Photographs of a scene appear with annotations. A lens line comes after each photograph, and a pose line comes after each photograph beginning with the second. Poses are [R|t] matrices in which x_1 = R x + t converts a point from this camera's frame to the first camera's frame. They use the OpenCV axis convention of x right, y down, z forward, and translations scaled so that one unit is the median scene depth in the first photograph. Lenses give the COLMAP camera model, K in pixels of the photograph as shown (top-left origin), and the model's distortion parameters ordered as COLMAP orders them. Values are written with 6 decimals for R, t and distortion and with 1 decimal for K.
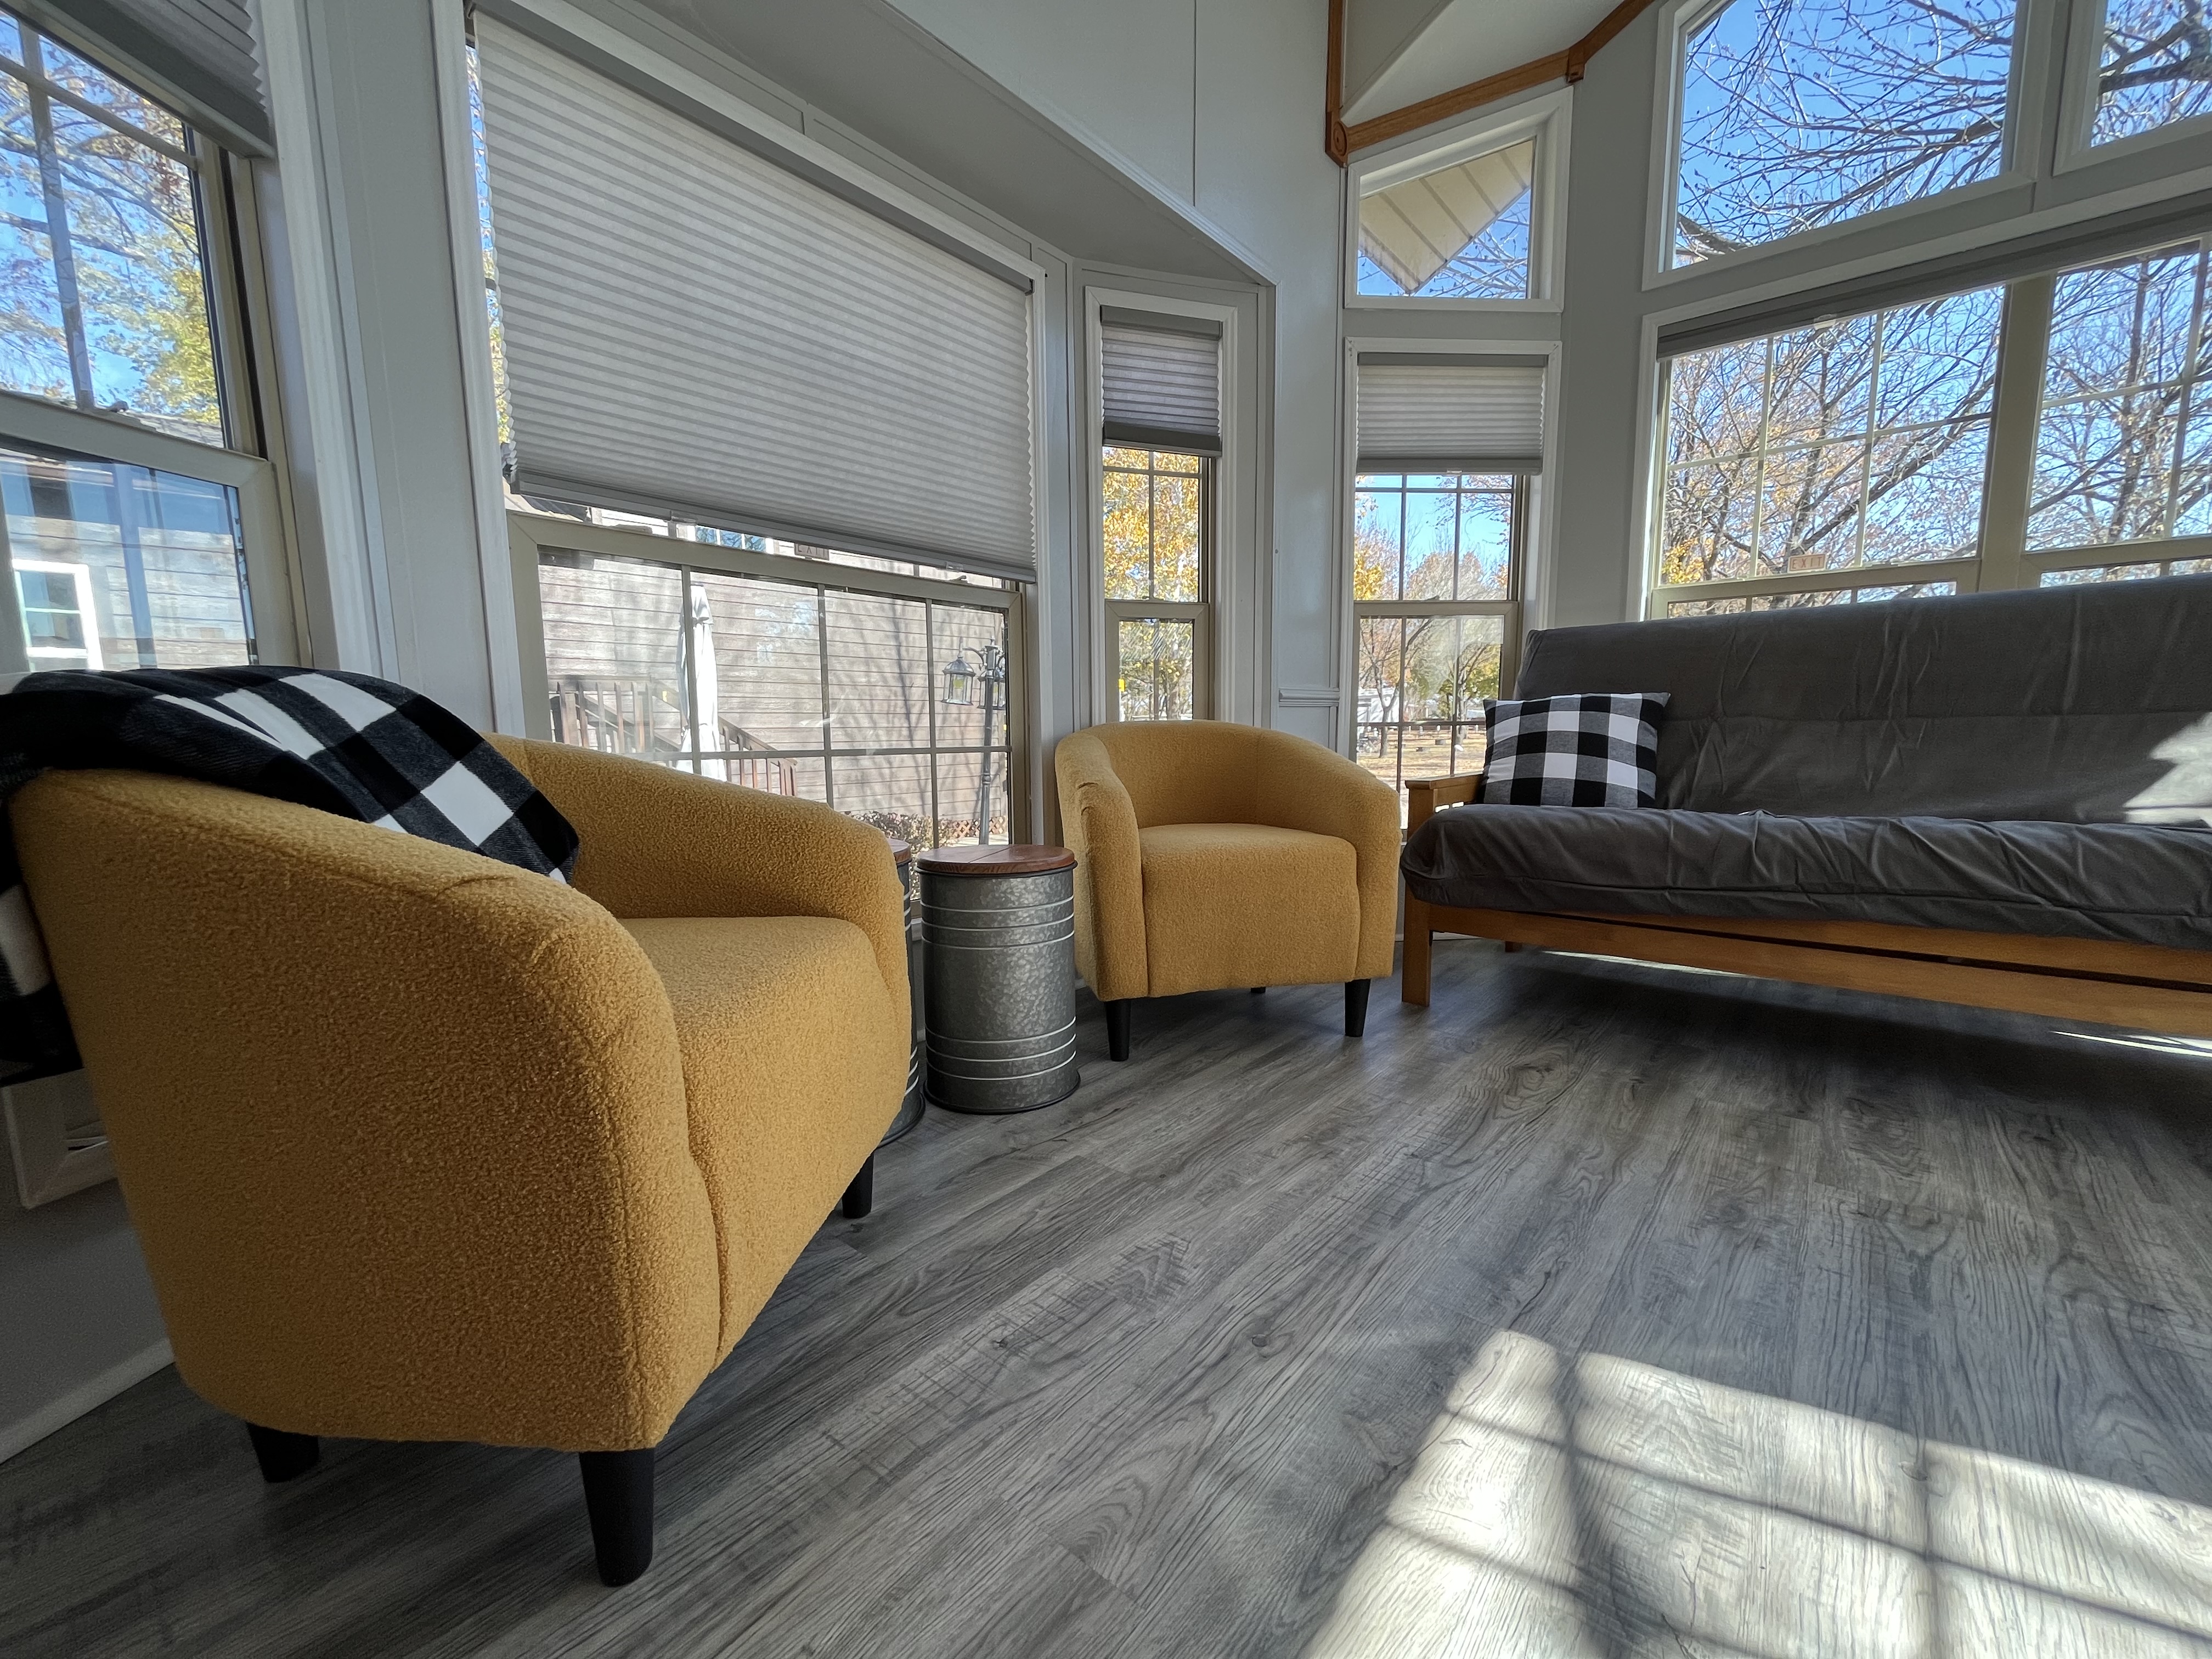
lens RADIAL K [[891.4, 0, 1098.3], [0, 891.4, 839.1], [0, 0, 1]] dist [-0.003088, 0.000122]
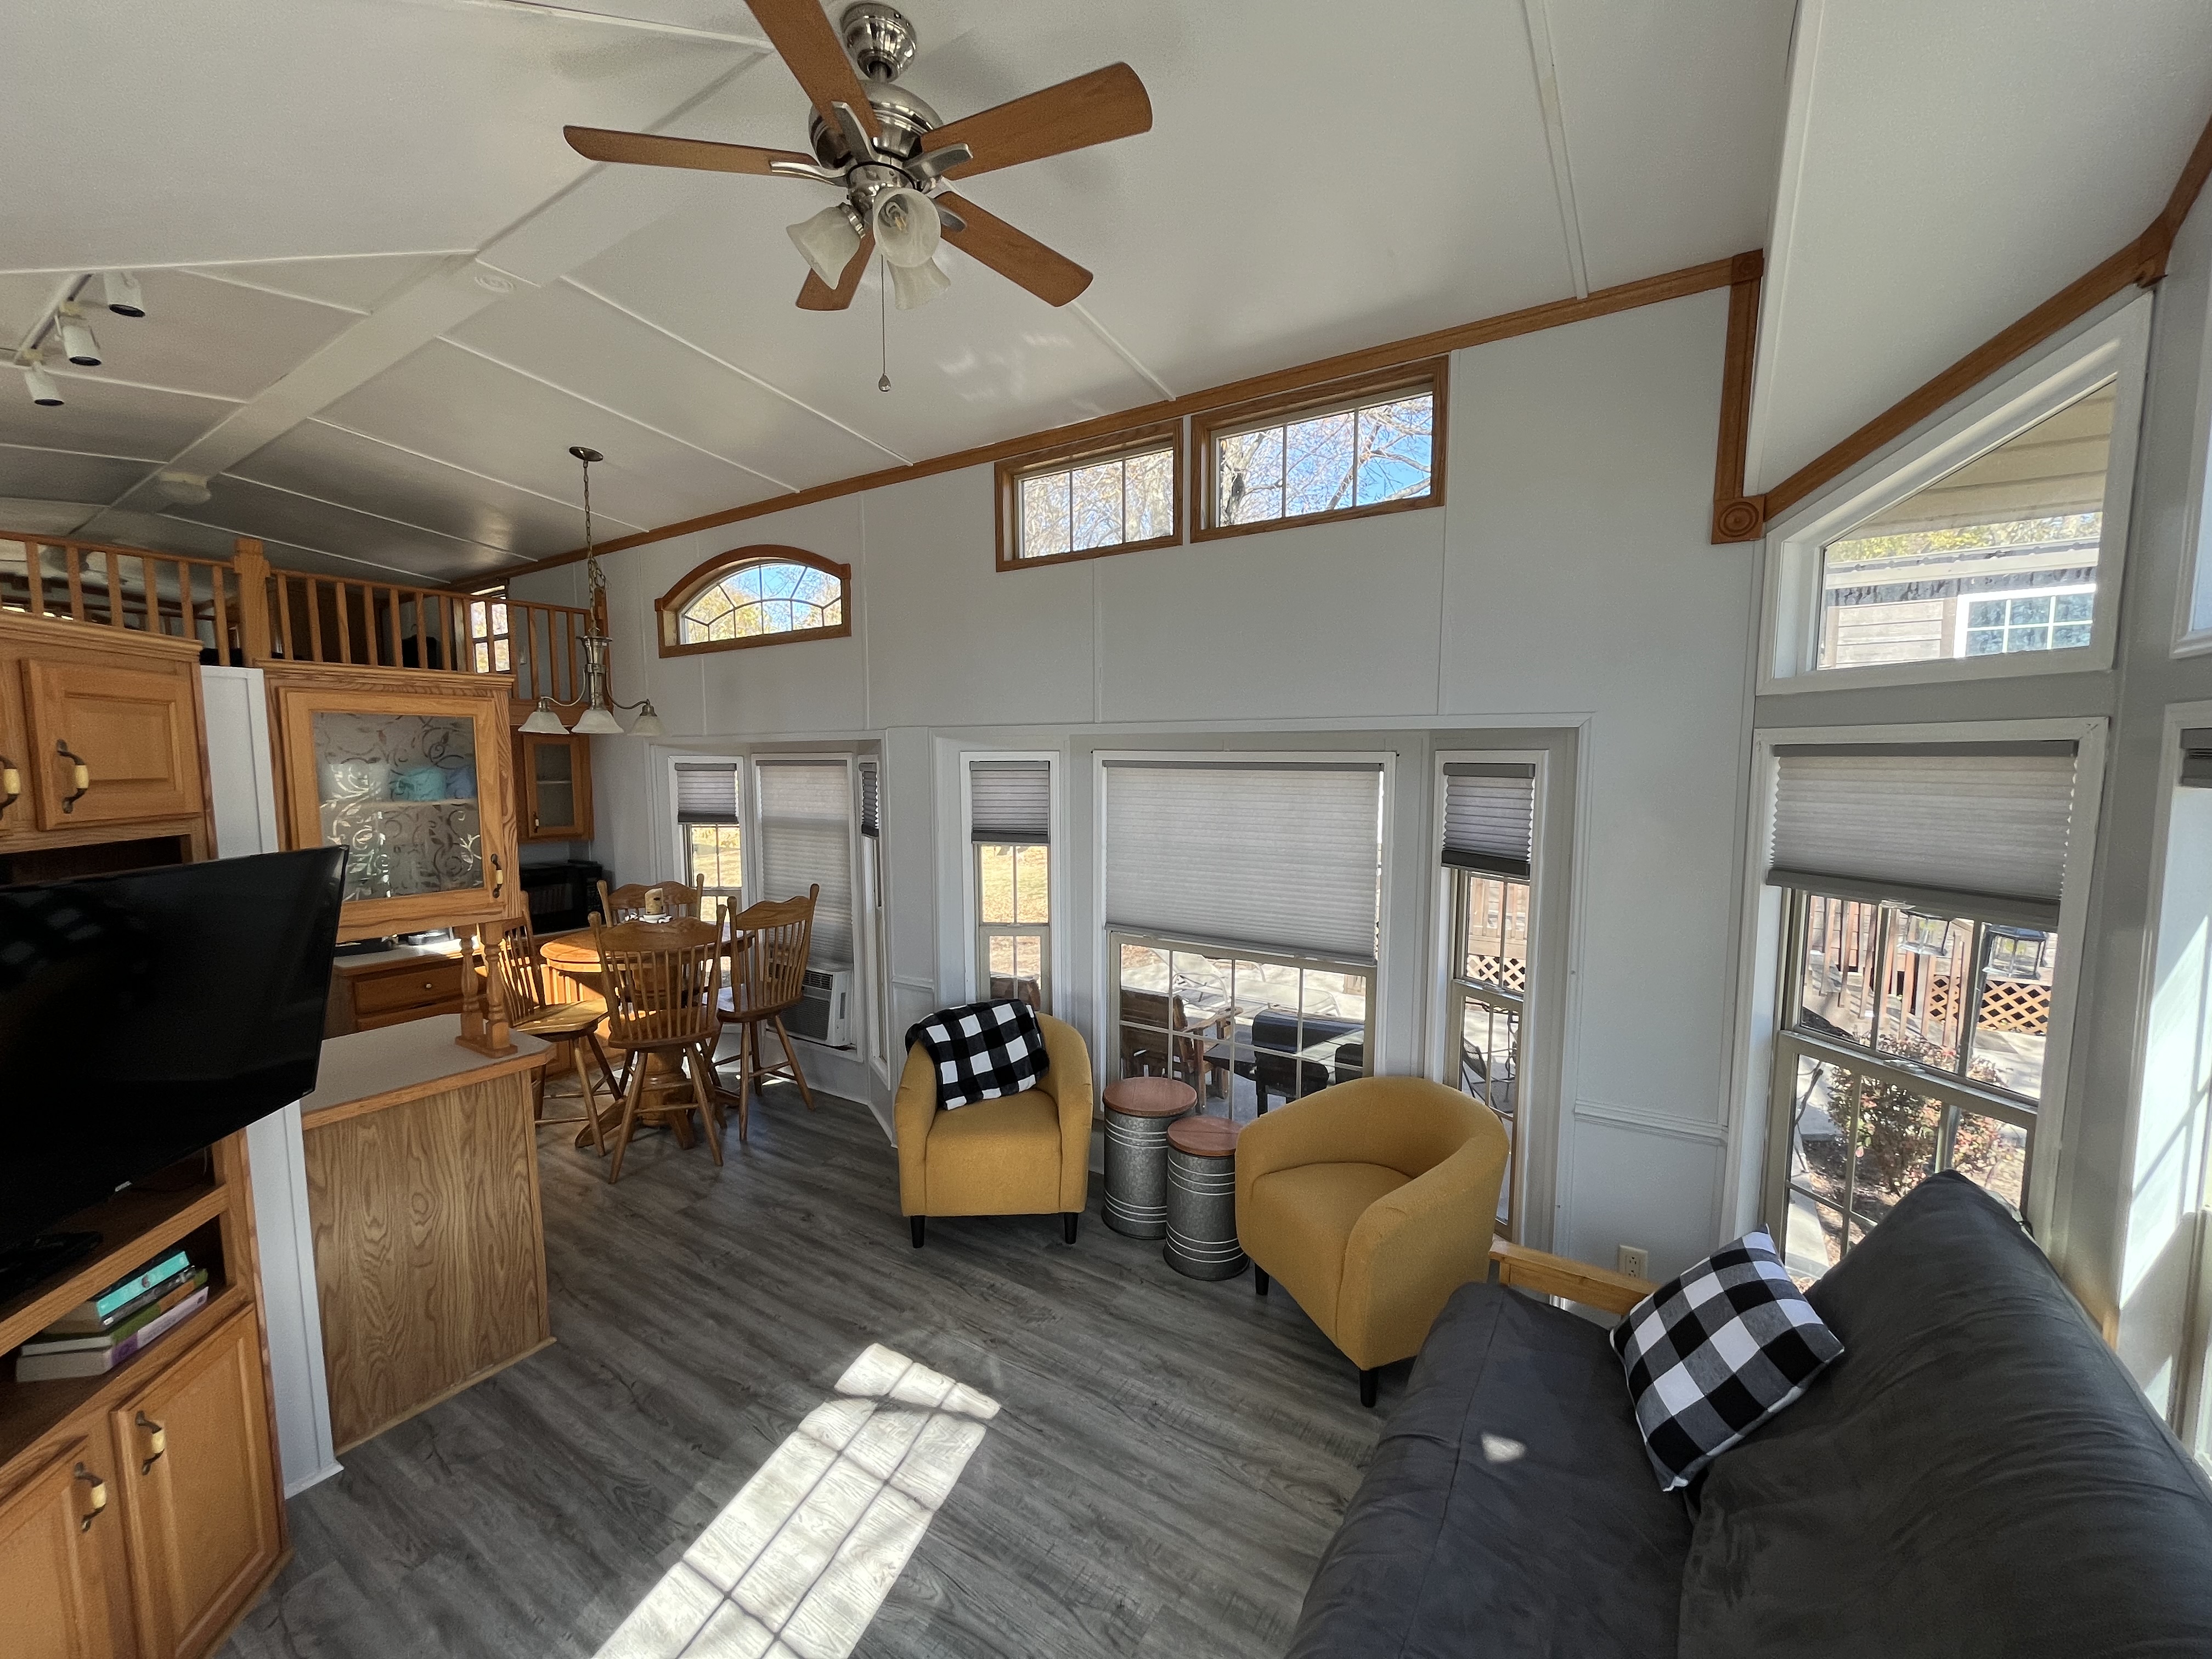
lens RADIAL K [[891.4, 0, 1103.3], [0, 891.4, 841.4], [0, 0, 1]] dist [-0.003088, 0.000122]
pose [[0.134705, 0.106743, -0.985120, 1.186051], [-0.120437, 0.988574, 0.090648, -0.532384], [0.983539, 0.106434, 0.146022, 0.332471]]
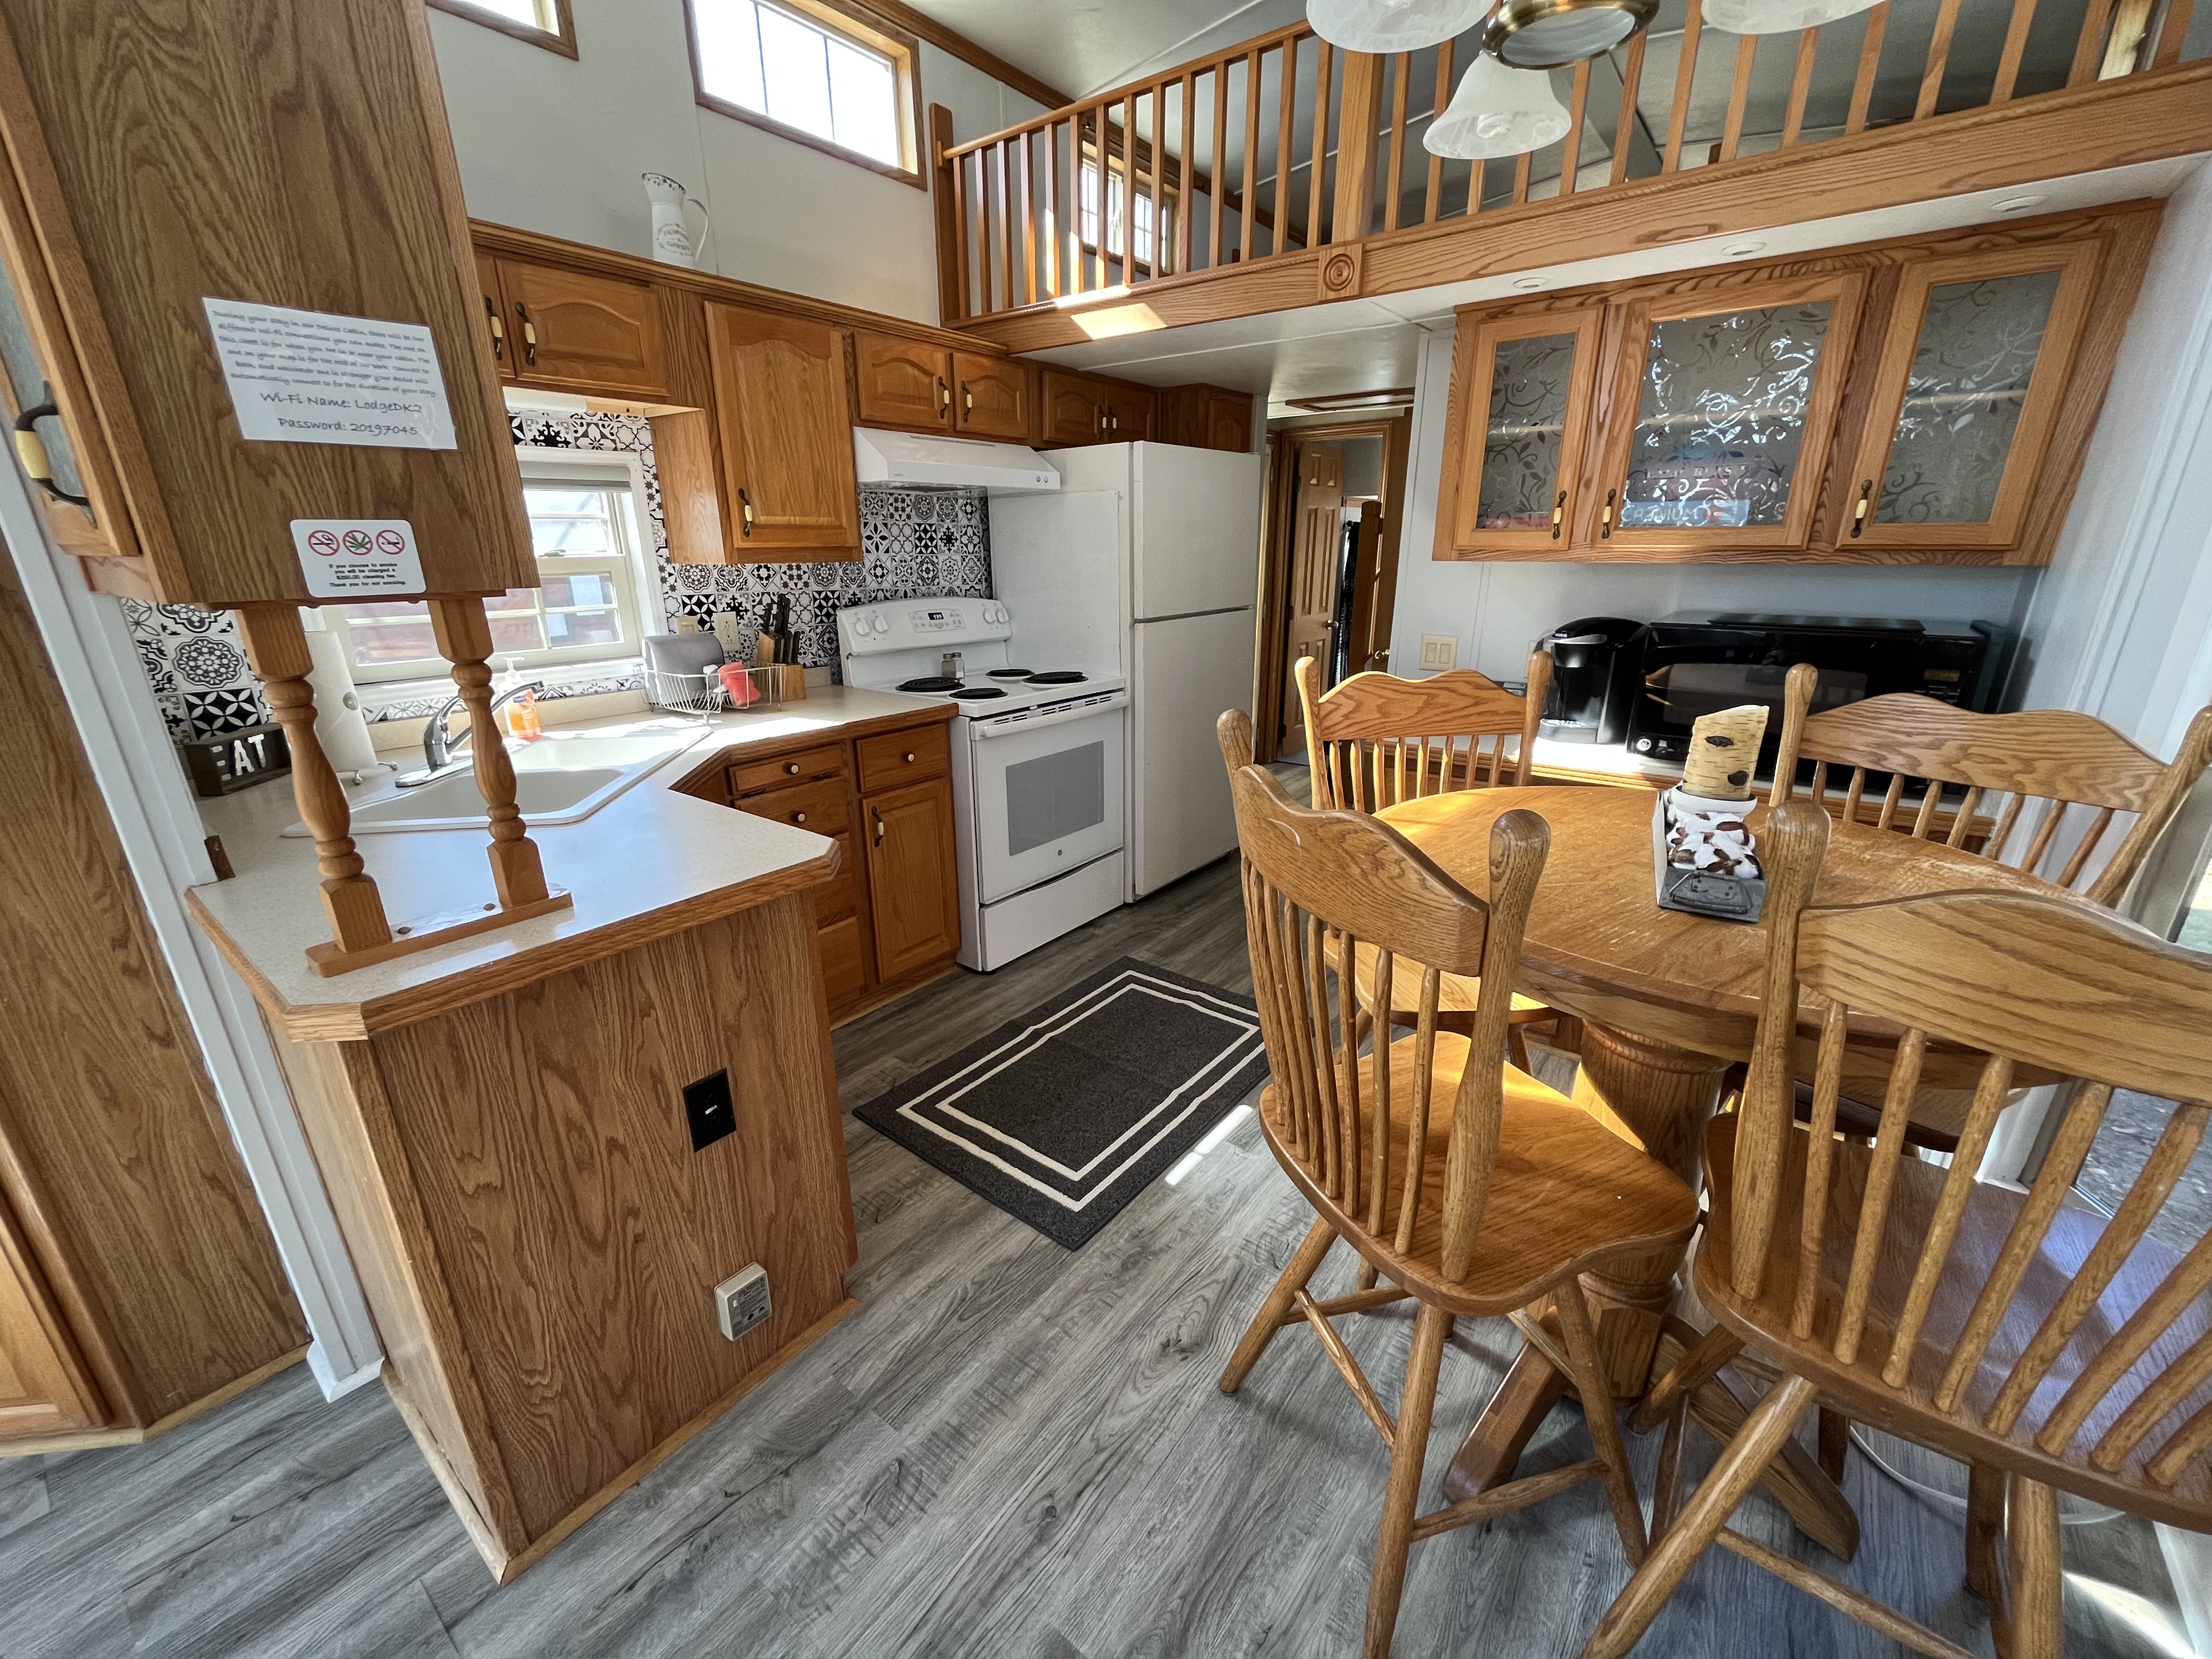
lens RADIAL K [[891.4, 0, 1101.3], [0, 891.4, 841.1], [0, 0, 1]] dist [-0.003088, 0.000122]
pose [[-0.998517, 0.038215, -0.038772, -0.360068], [0.017623, 0.900754, 0.433972, -0.311069], [0.051508, 0.432645, -0.900092, 0.165604]]
